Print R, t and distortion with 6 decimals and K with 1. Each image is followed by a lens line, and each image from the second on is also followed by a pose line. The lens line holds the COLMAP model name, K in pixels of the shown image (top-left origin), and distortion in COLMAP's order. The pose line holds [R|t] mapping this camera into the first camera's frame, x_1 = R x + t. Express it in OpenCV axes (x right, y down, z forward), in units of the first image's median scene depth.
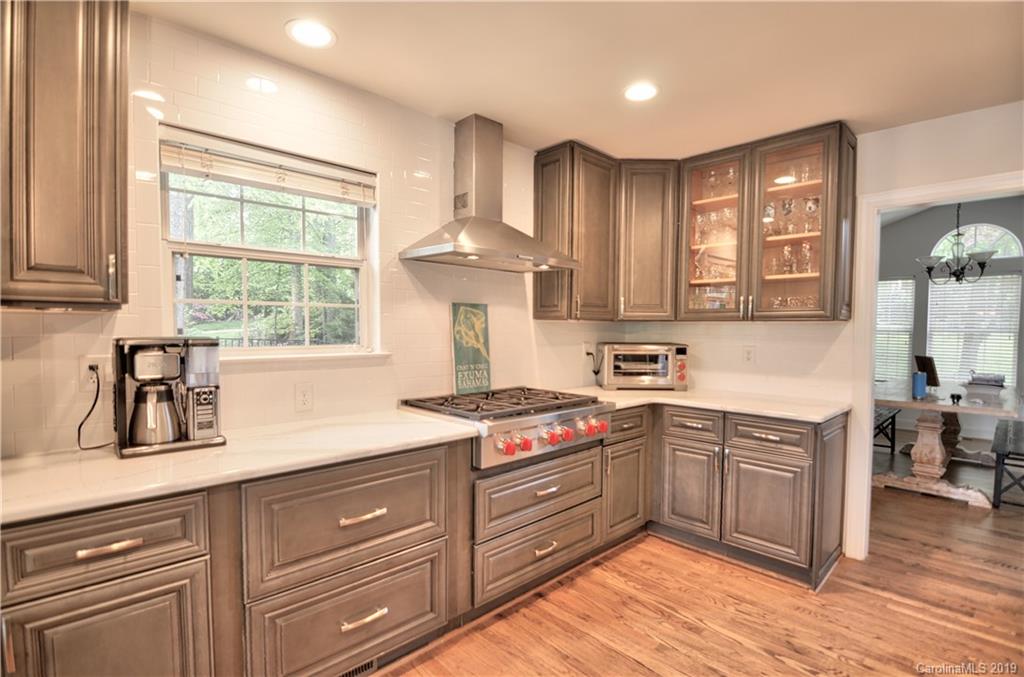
lens RADIAL K [[503.1, 0, 513.9], [0, 503.1, 346.1], [0, 0, 1]] dist [-0.020739, -0.003464]
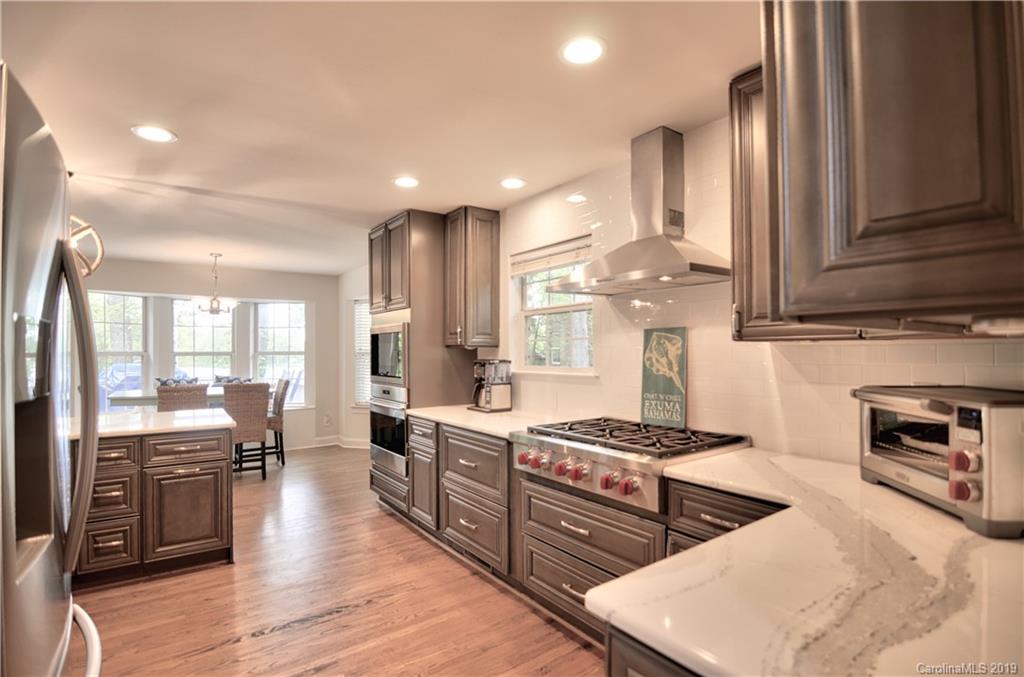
lens RADIAL K [[503.1, 0, 514.9], [0, 503.1, 340.9], [0, 0, 1]] dist [-0.020739, -0.003464]
pose [[-0.155772, -0.027460, -0.987411, 0.884537], [-0.032224, 0.999223, -0.022705, -0.031907], [0.987267, 0.028281, -0.156536, 0.889165]]
